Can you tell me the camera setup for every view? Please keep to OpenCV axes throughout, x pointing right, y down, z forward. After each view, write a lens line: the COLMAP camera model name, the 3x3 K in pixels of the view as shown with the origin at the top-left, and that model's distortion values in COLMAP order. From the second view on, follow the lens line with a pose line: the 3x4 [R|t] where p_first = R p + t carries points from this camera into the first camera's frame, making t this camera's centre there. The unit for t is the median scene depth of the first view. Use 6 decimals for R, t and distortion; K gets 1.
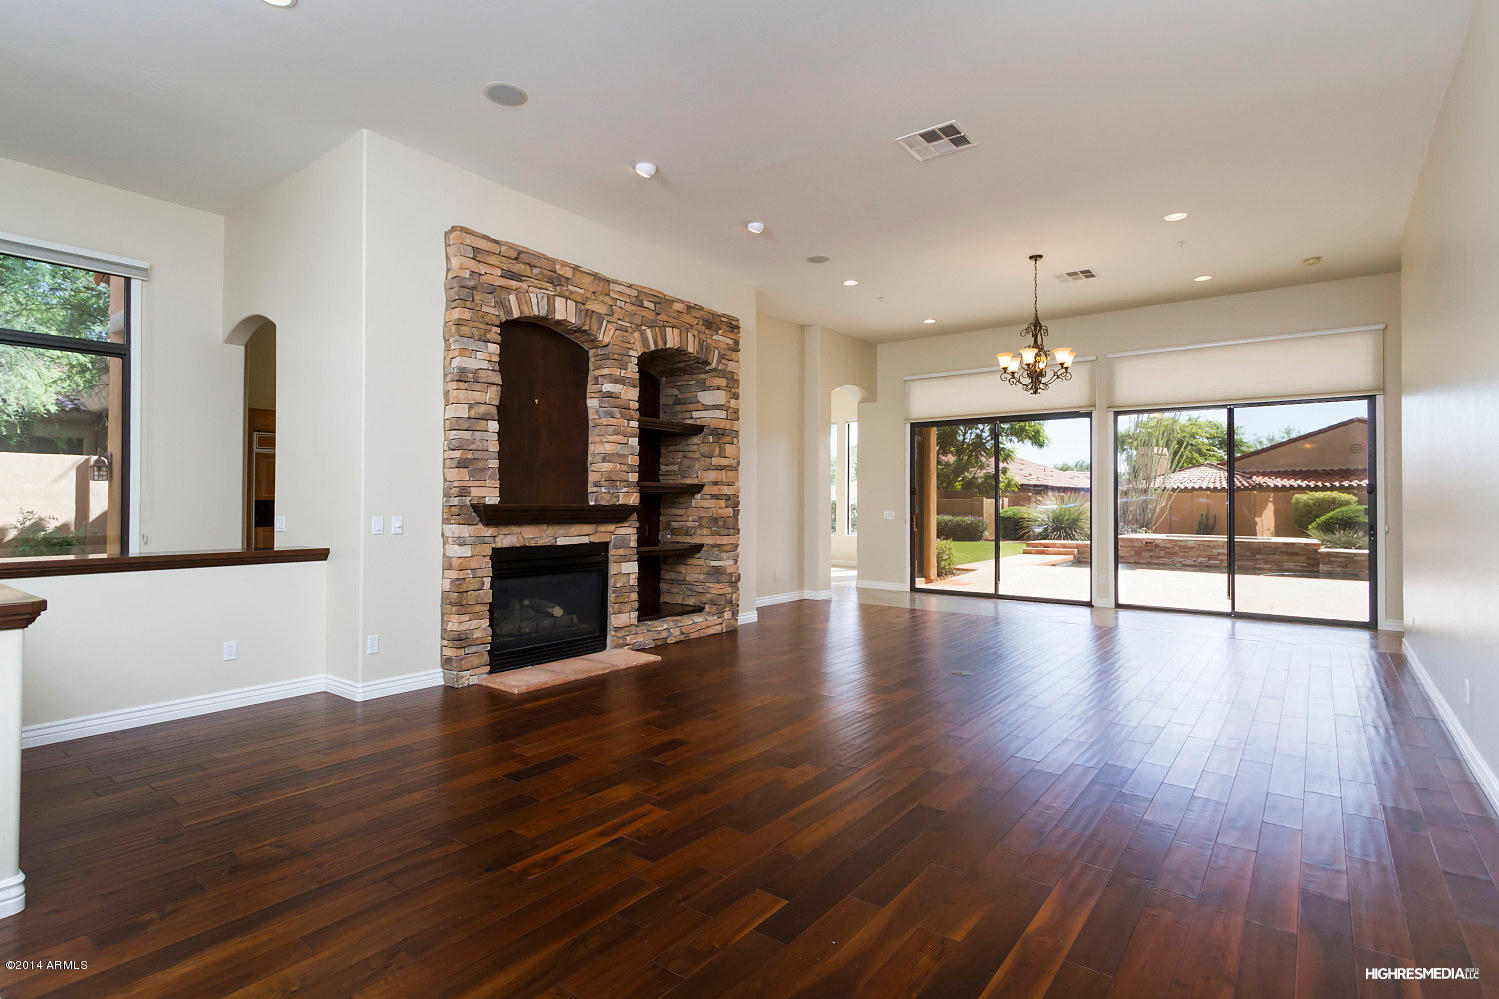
lens RADIAL K [[726.7, 0, 731.3], [0, 726.7, 498.7], [0, 0, 1]] dist [-0.000198, -0.019922]
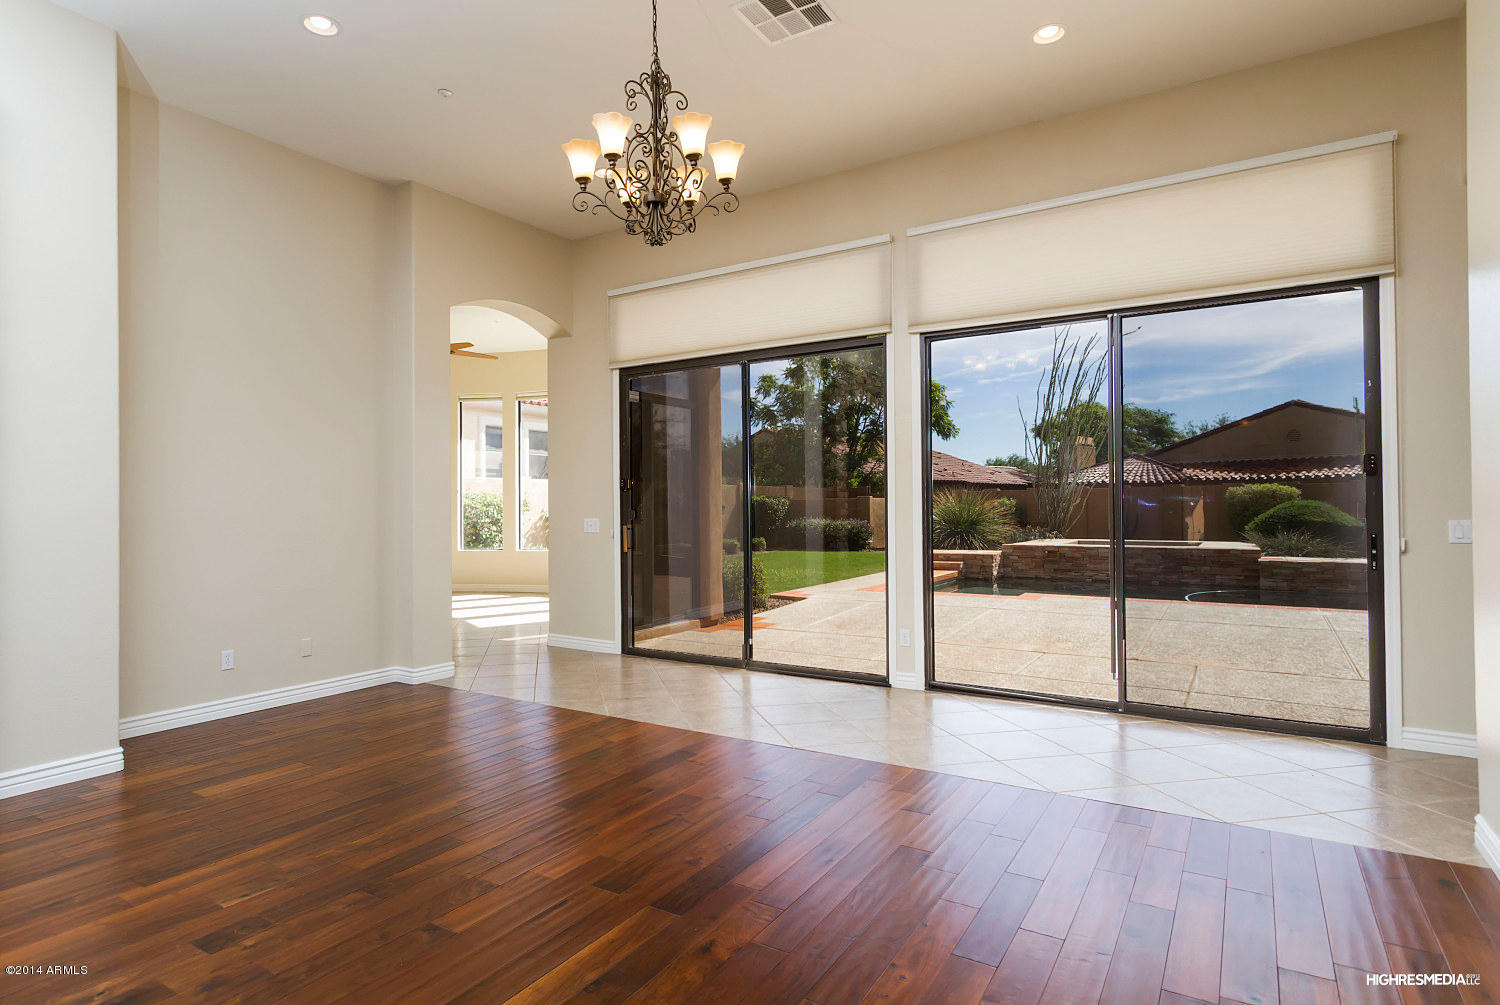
lens RADIAL K [[803.1, 0, 750.0], [0, 803.1, 502.5], [0, 0, 1]] dist [-0.021500, -0.001708]
pose [[0.992379, -0.011753, 0.122665, 0.153572], [0.011496, 0.999930, 0.002802, 0.002383], [-0.122690, -0.001370, 0.992444, 0.197616]]
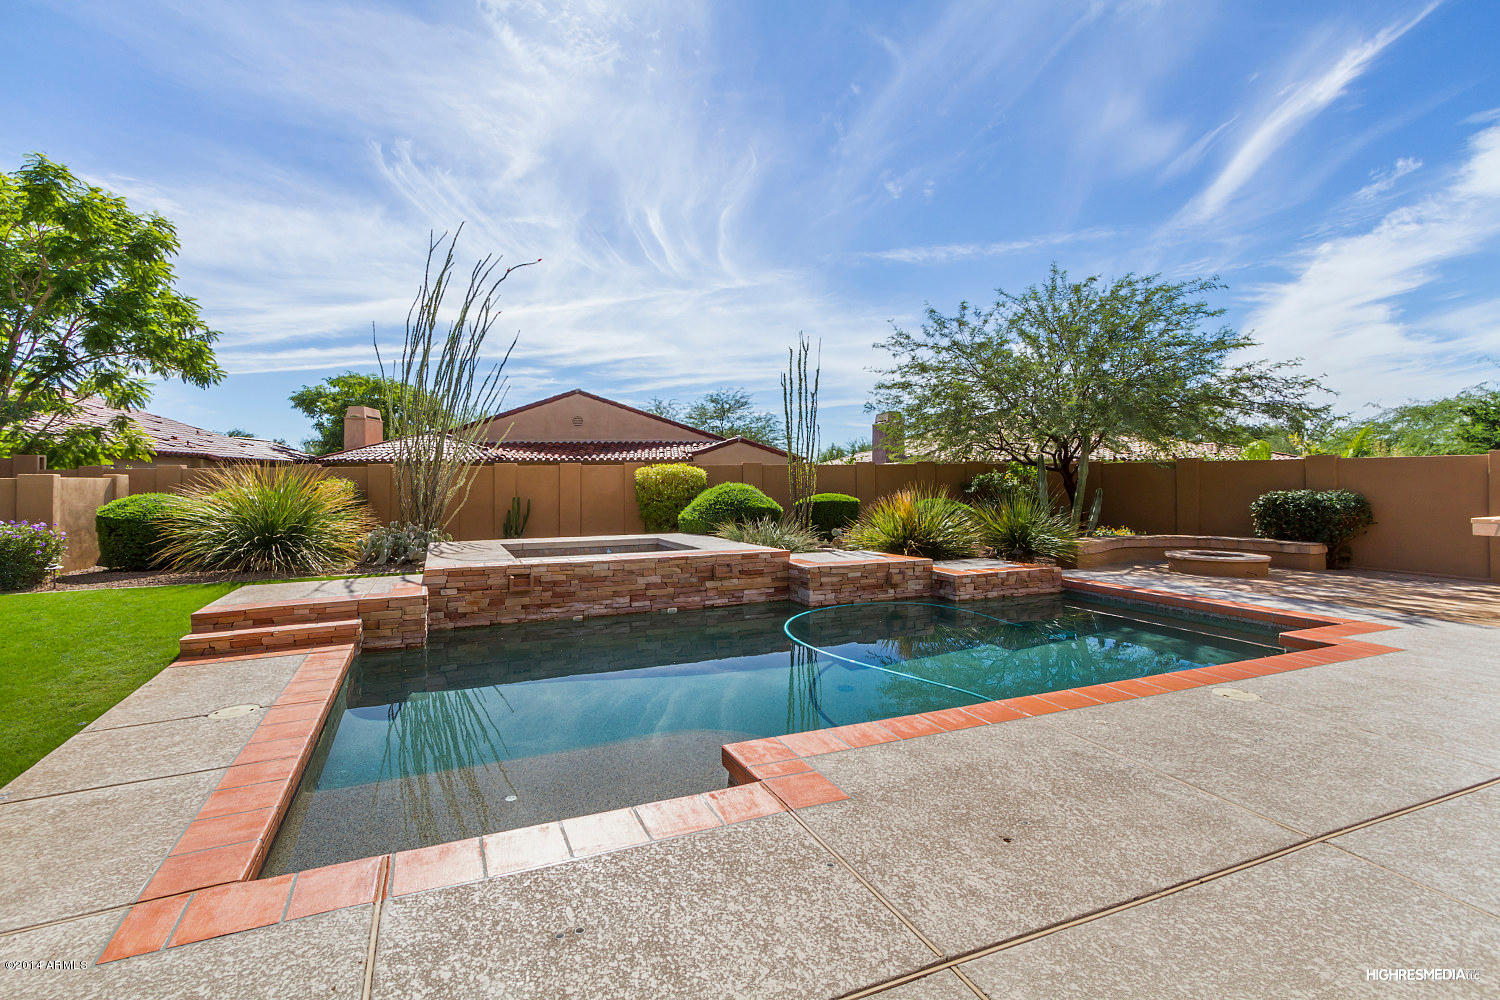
lens RADIAL K [[711.1, 0, 741.0], [0, 711.1, 461.9], [0, 0, 1]] dist [-0.000951, -0.000492]
pose [[0.480584, 0.013297, 0.876848, 0.260675], [0.003128, 0.999853, -0.016877, -0.000119], [-0.876943, 0.010854, 0.480471, 0.667552]]
